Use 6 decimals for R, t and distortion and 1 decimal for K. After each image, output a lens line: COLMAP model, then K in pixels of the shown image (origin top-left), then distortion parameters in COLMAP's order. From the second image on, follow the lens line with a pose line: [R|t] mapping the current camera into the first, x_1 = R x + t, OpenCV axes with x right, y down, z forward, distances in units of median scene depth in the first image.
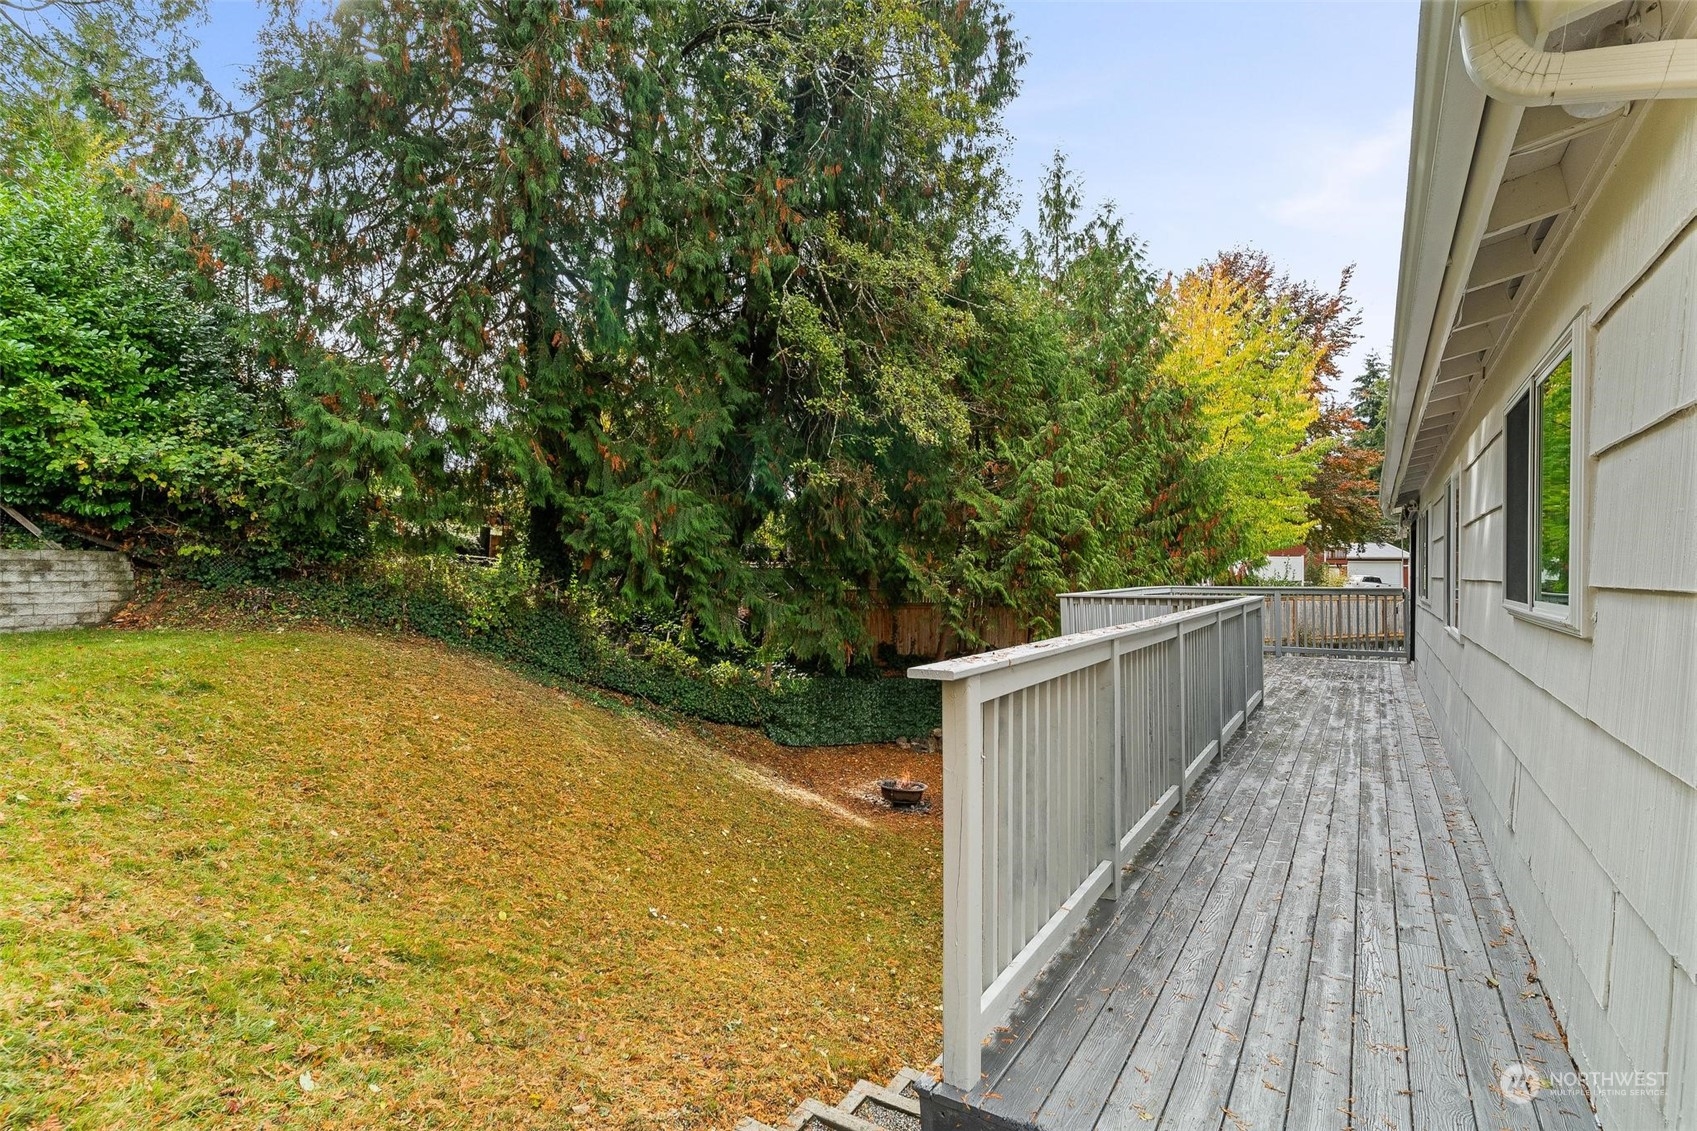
lens RADIAL K [[840.8, 0, 848.5], [0, 840.8, 570.1], [0, 0, 1]] dist [-0.001213, 0.000047]
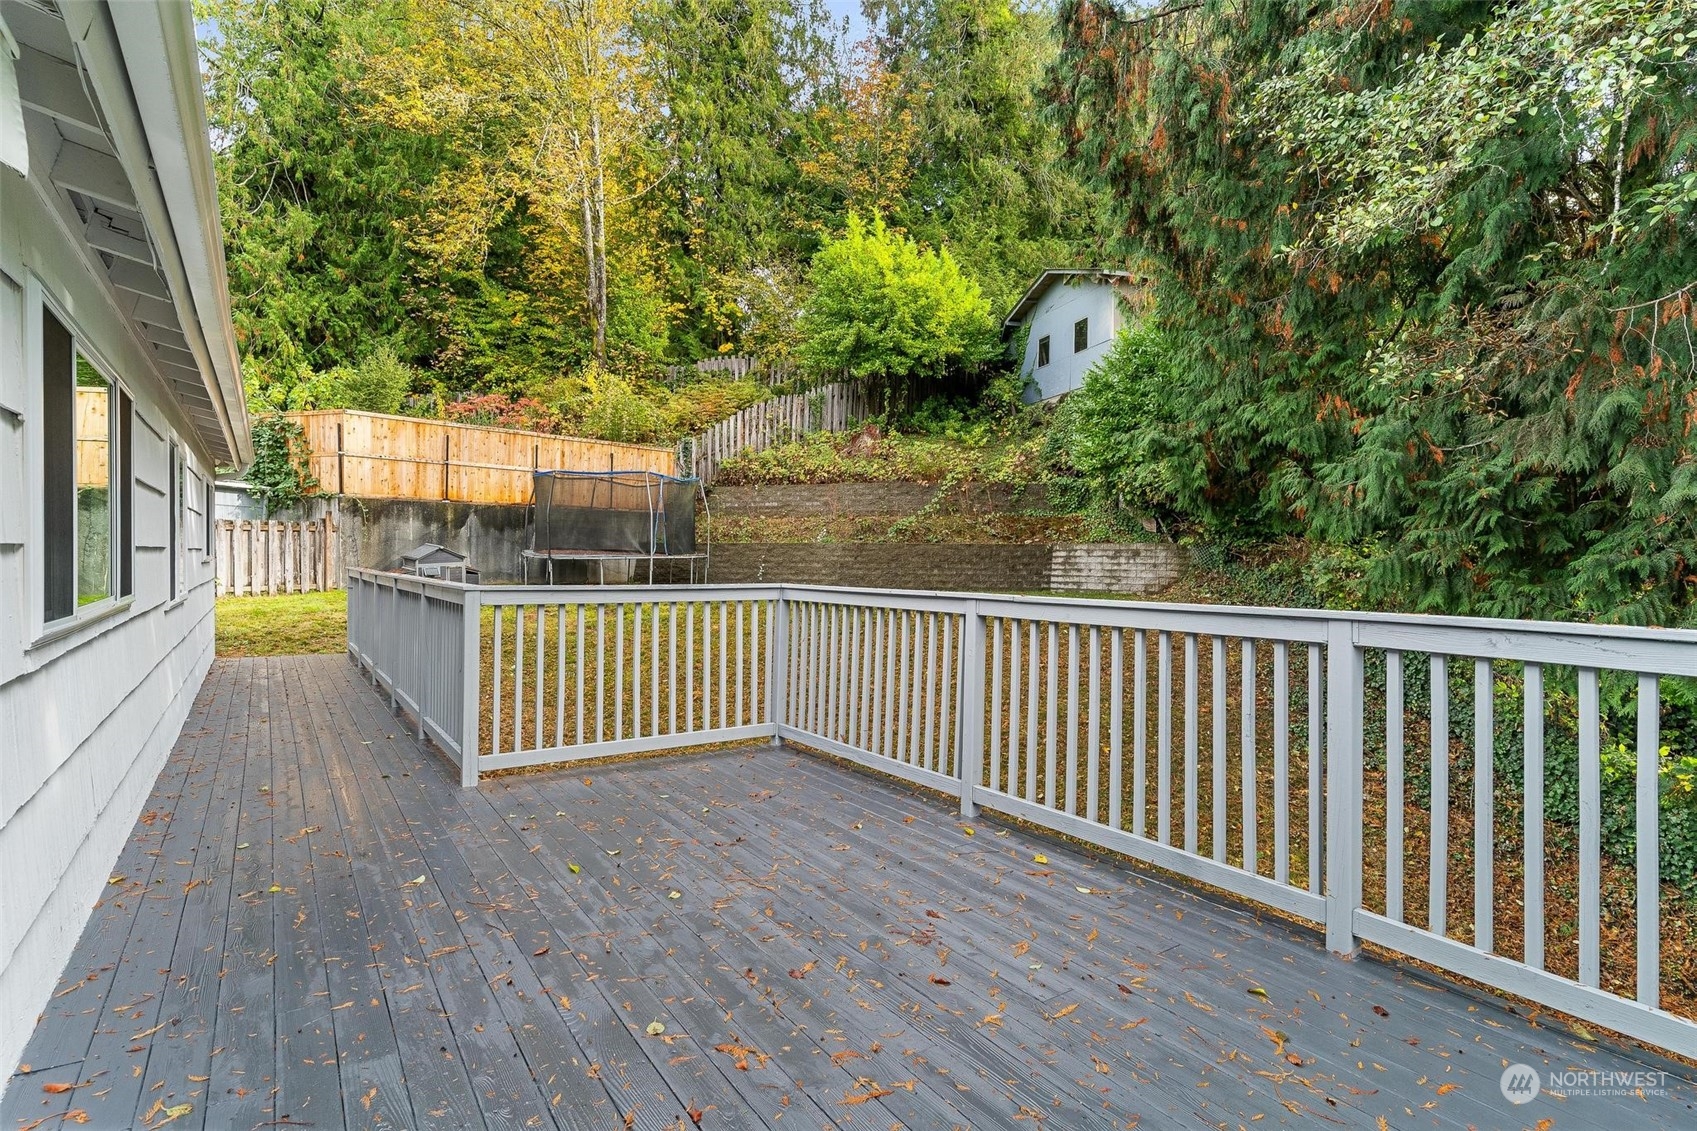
lens RADIAL K [[840.8, 0, 848.7], [0, 840.8, 560.3], [0, 0, 1]] dist [-0.001213, 0.000047]
pose [[-0.399968, 0.002002, -0.916527, 0.688766], [-0.003897, 0.999985, 0.003885, 0.004203], [0.916521, 0.005126, -0.399954, 1.123713]]
